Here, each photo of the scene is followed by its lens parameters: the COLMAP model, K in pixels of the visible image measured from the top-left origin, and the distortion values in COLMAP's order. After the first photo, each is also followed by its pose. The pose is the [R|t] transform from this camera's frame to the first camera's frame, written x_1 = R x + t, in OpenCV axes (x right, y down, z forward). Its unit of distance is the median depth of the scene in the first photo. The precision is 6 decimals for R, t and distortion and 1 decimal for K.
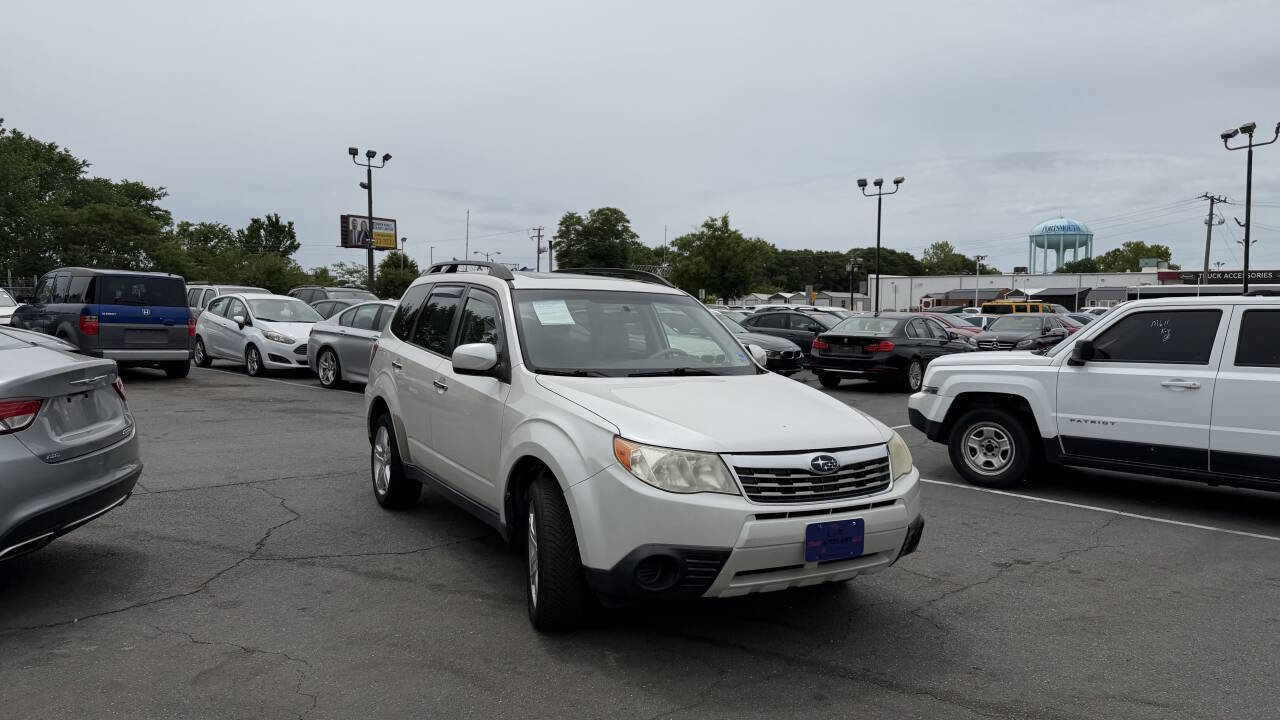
lens RADIAL K [[896.0, 0, 643.7], [0, 896.0, 348.7], [0, 0, 1]] dist [0.069687, -0.092344]
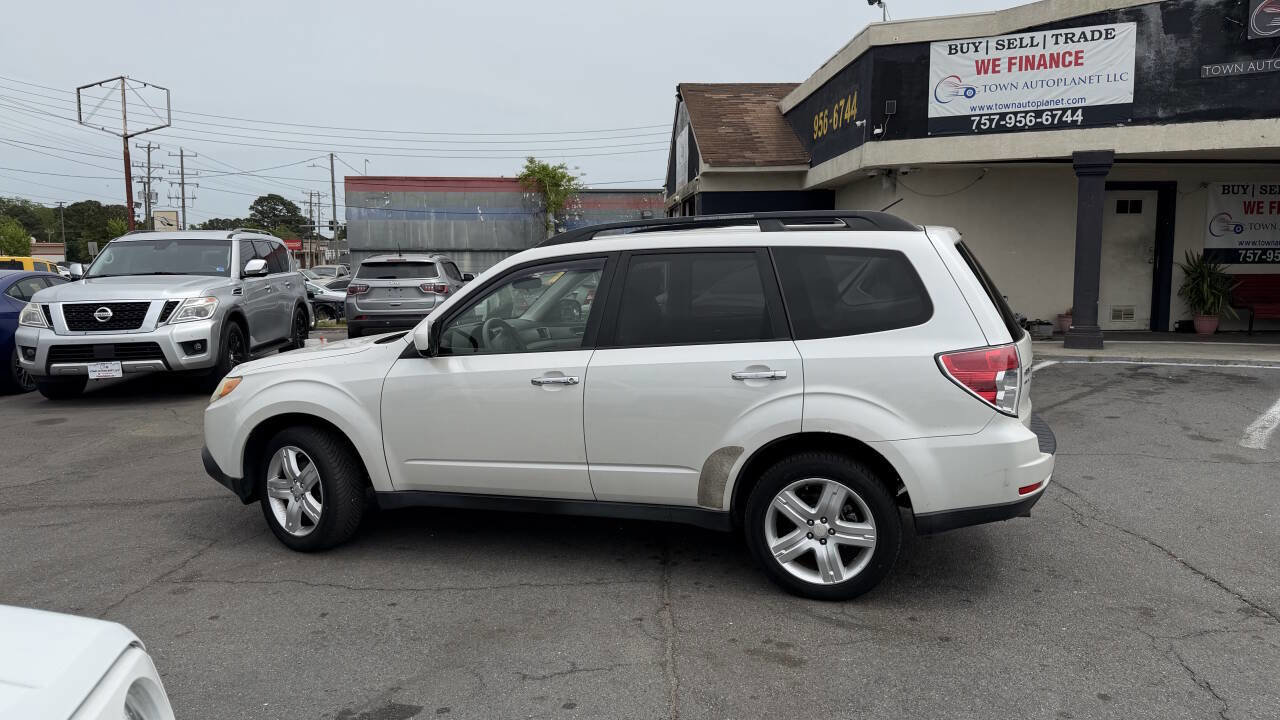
lens RADIAL K [[896.0, 0, 642.6], [0, 896.0, 356.6], [0, 0, 1]] dist [0.069687, -0.092344]
pose [[-0.736416, 0.068785, -0.673023, 0.473074], [-0.034823, 0.989645, 0.139247, -0.082142], [0.675632, 0.125980, -0.726395, 1.562792]]
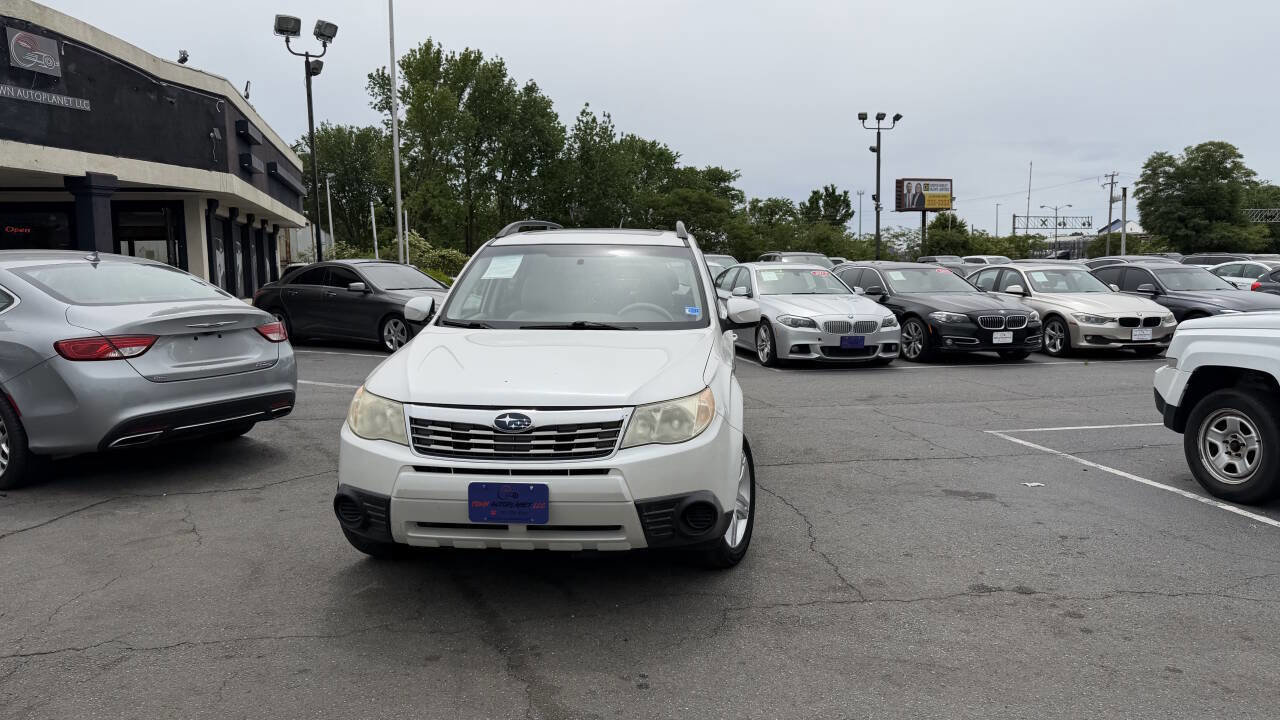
lens RADIAL K [[896.0, 0, 646.0], [0, 896.0, 349.9], [0, 0, 1]] dist [0.069687, -0.092344]
pose [[0.814094, 0.028477, -0.580034, 0.520907], [-0.004199, 0.999060, 0.043156, 0.007895], [0.580717, -0.032697, 0.813448, 0.200147]]
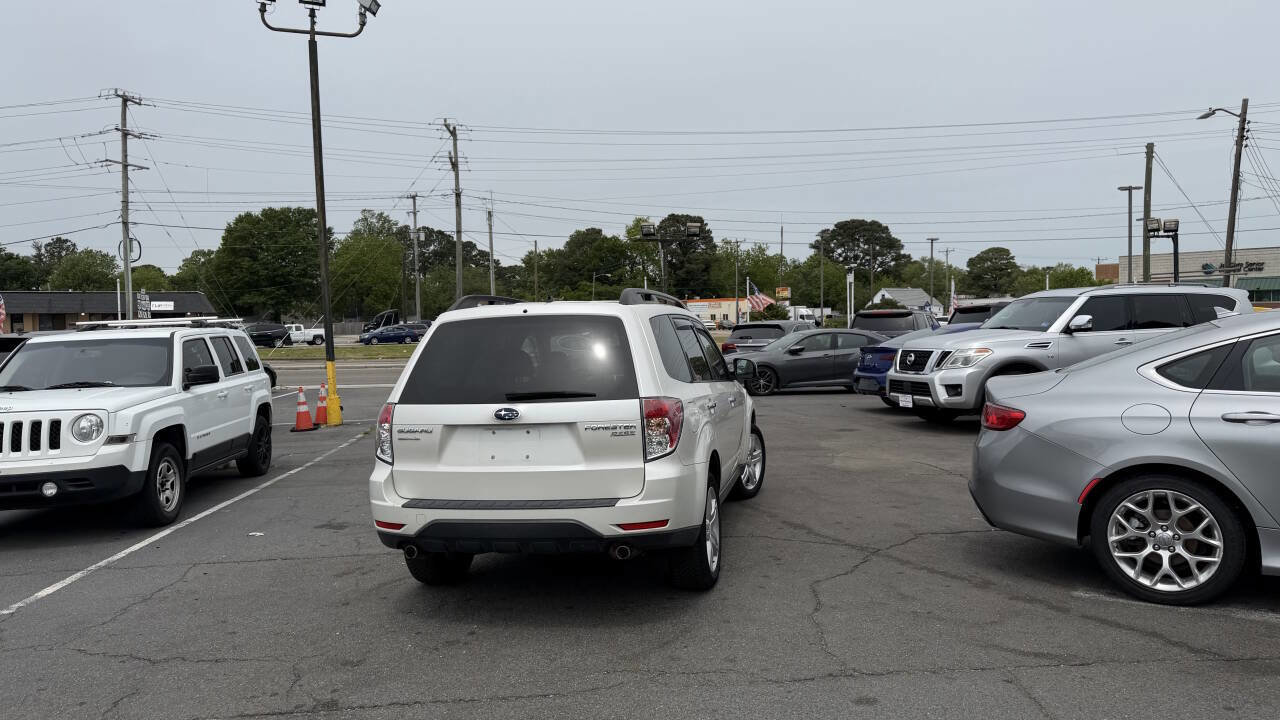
lens RADIAL K [[896.0, 0, 645.7], [0, 896.0, 351.9], [0, 0, 1]] dist [0.069687, -0.092344]
pose [[-0.737962, -0.020257, 0.674538, -0.826170], [0.044765, 0.995878, 0.078881, -0.108132], [-0.673355, 0.088406, -0.734014, 1.695200]]
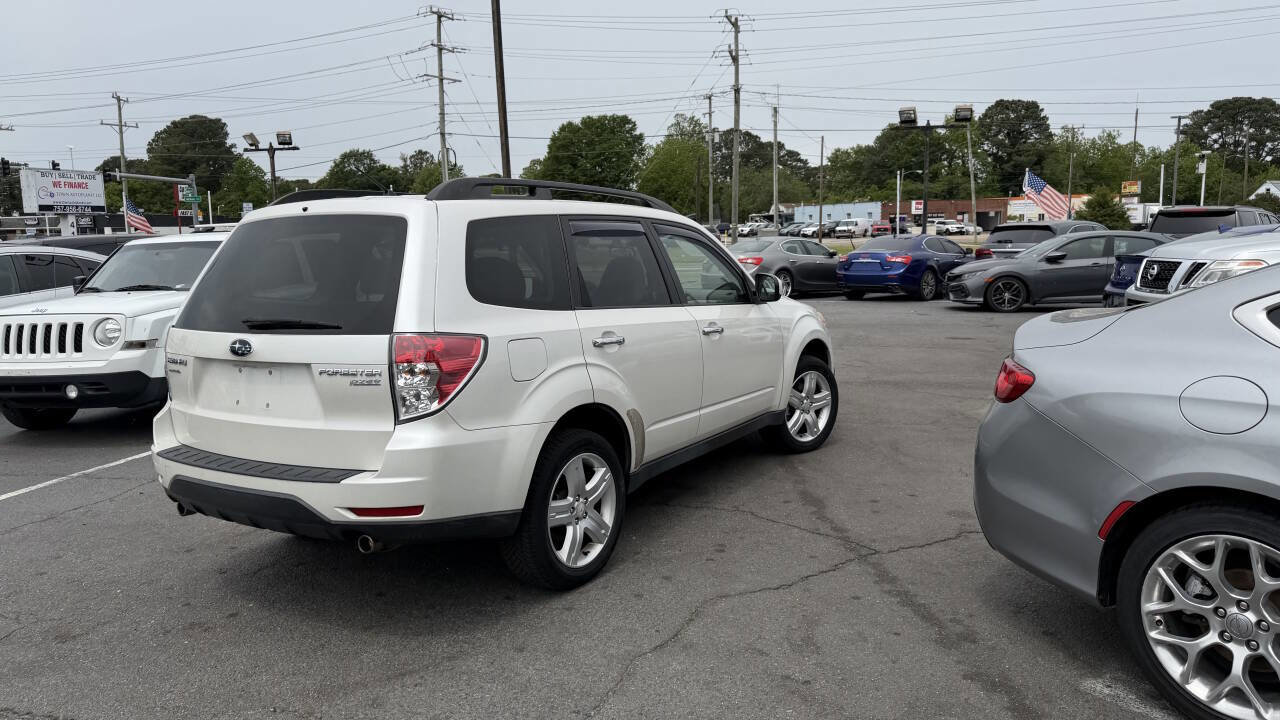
lens RADIAL K [[896.0, 0, 645.3], [0, 896.0, 364.4], [0, 0, 1]] dist [0.069687, -0.092344]
pose [[-0.467677, -0.131988, 0.873990, -0.855454], [0.060408, 0.981704, 0.180579, -0.080549], [-0.881833, 0.137249, -0.451147, 1.272307]]
